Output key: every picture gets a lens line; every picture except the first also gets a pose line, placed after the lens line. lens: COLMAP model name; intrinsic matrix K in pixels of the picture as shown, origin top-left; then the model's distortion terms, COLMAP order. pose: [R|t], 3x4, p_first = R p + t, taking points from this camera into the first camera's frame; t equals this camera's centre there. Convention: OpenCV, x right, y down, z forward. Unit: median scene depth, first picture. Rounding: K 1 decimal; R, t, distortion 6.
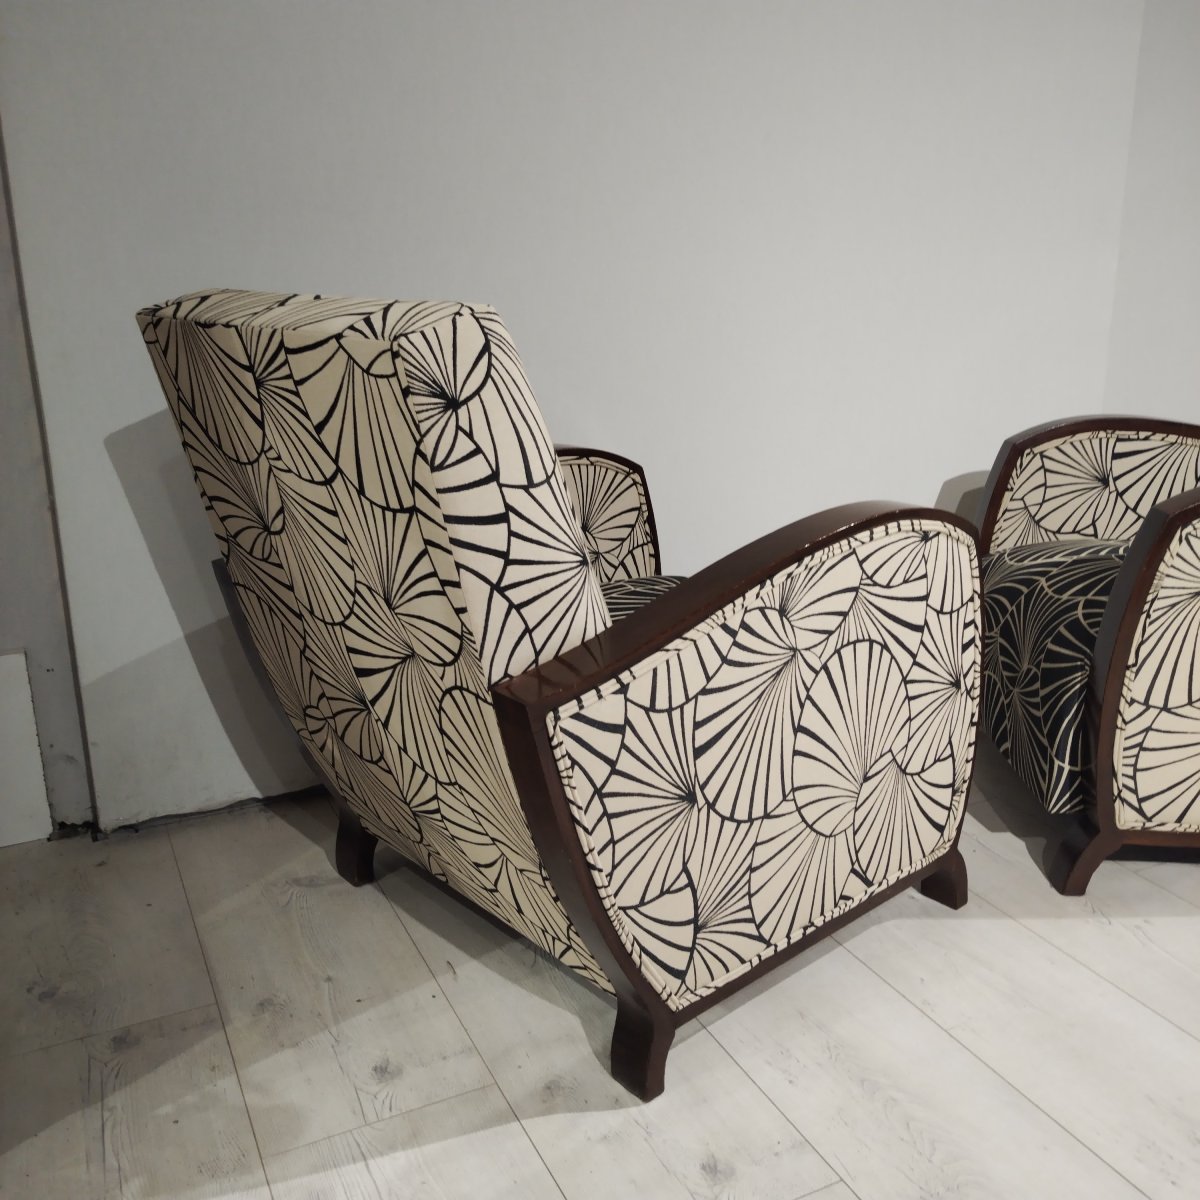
lens RADIAL K [[1180.7, 0, 629.0], [0, 1180.7, 597.9], [0, 0, 1]] dist [0.026099, -0.012359]
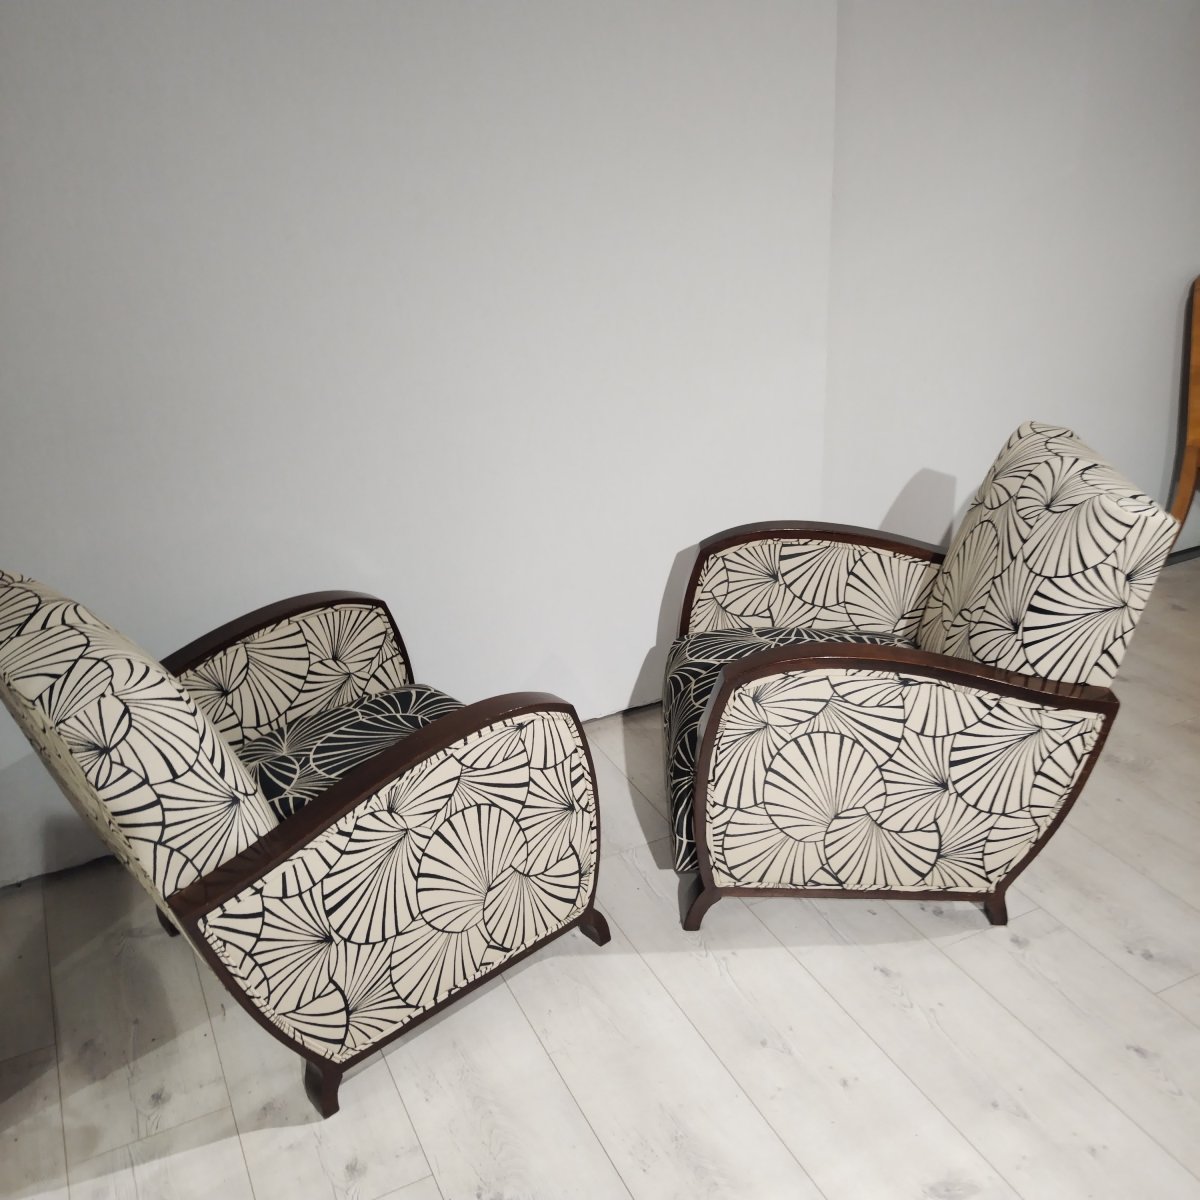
lens RADIAL K [[1175.5, 0, 621.5], [0, 1175.5, 595.8], [0, 0, 1]] dist [0.026896, -0.023219]
pose [[0.999431, -0.028705, -0.017729, 0.342126], [0.030969, 0.989022, 0.144485, -0.344707], [0.013387, -0.144952, 0.989348, -0.305502]]
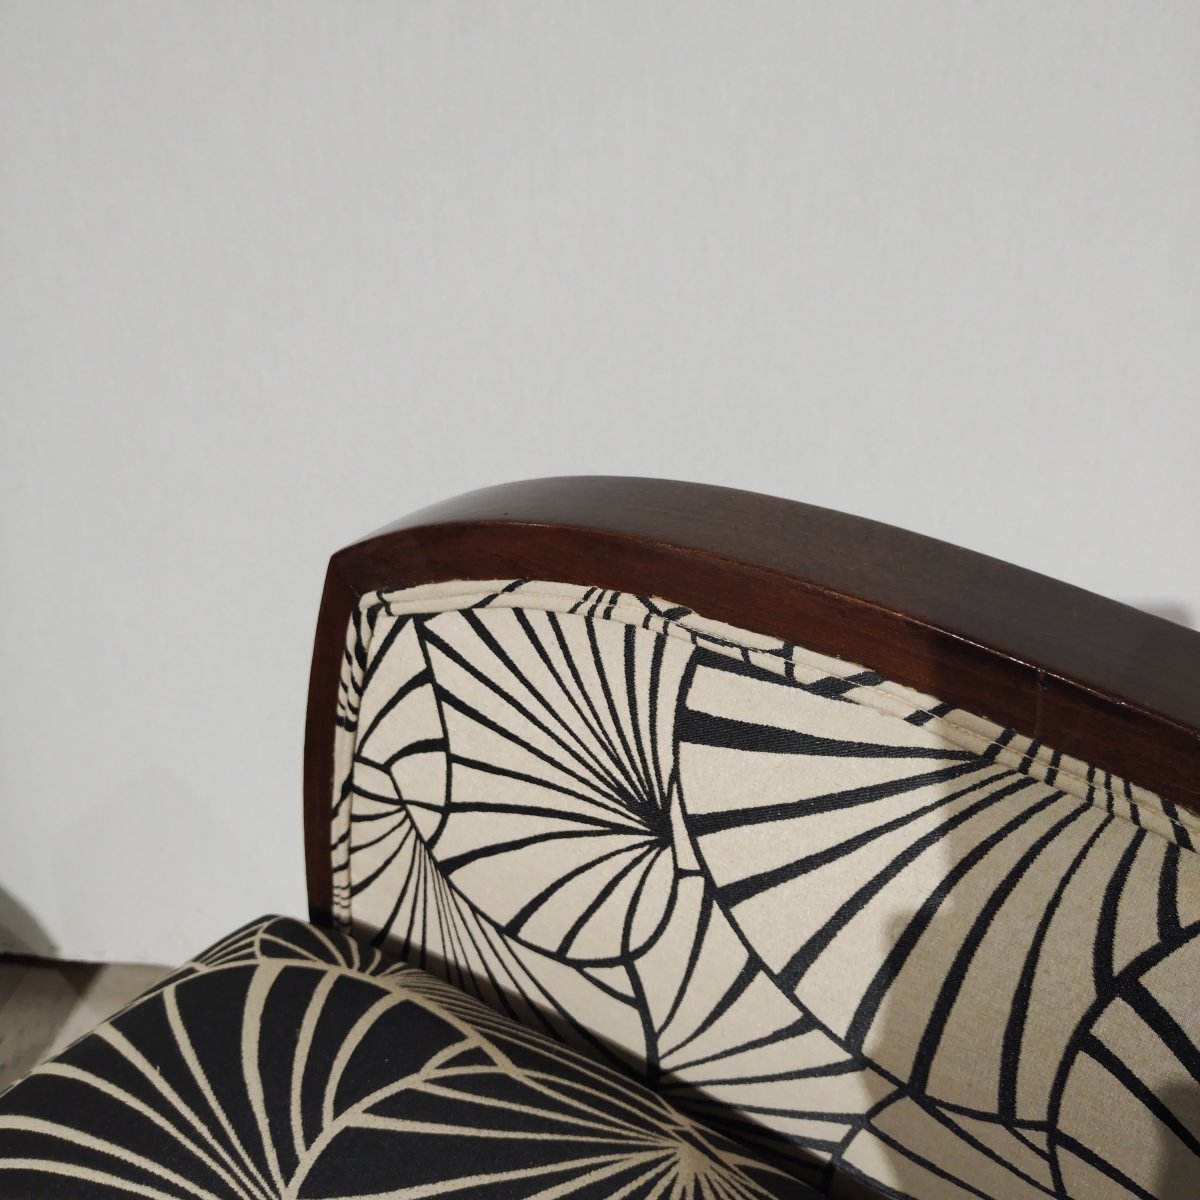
lens RADIAL K [[1198.7, 0, 606.7], [0, 1198.7, 595.4], [0, 0, 1]] dist [0.004823, -0.020716]
pose [[0.831944, 0.230238, -0.504837, 0.646098], [-0.121692, 0.963406, 0.238832, -0.244220], [0.541351, -0.137260, 0.829517, 1.080023]]
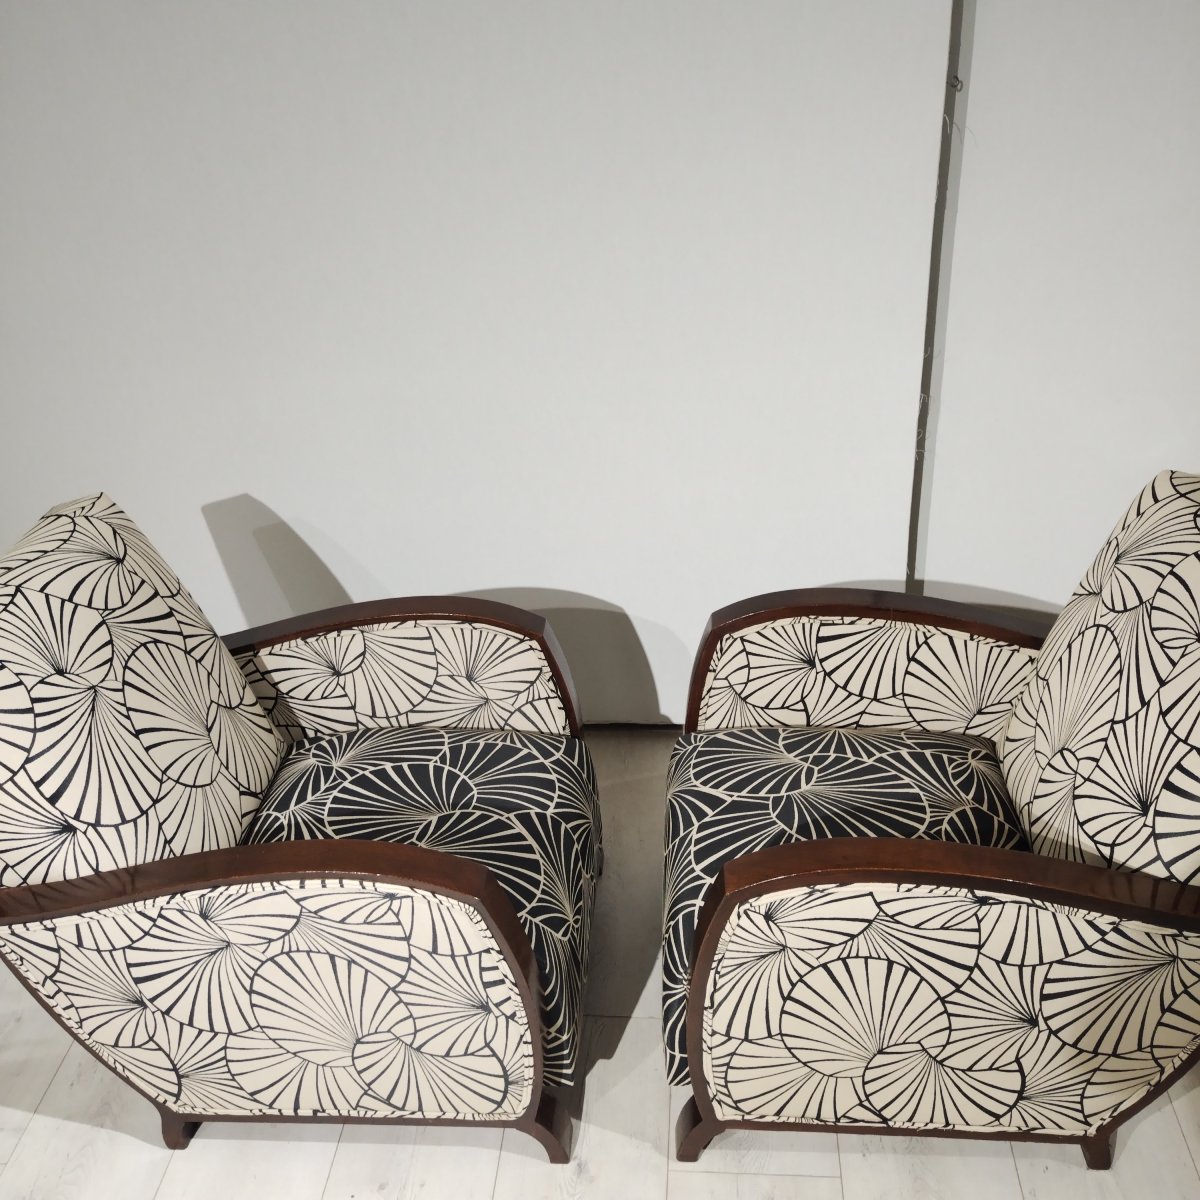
lens RADIAL K [[1180.7, 0, 629.0], [0, 1180.7, 597.9], [0, 0, 1]] dist [0.026099, -0.012359]
pose [[0.997370, -0.021504, -0.069219, 0.423115], [0.038857, 0.964782, 0.260166, -0.524496], [0.061186, -0.262172, 0.963080, 0.122859]]
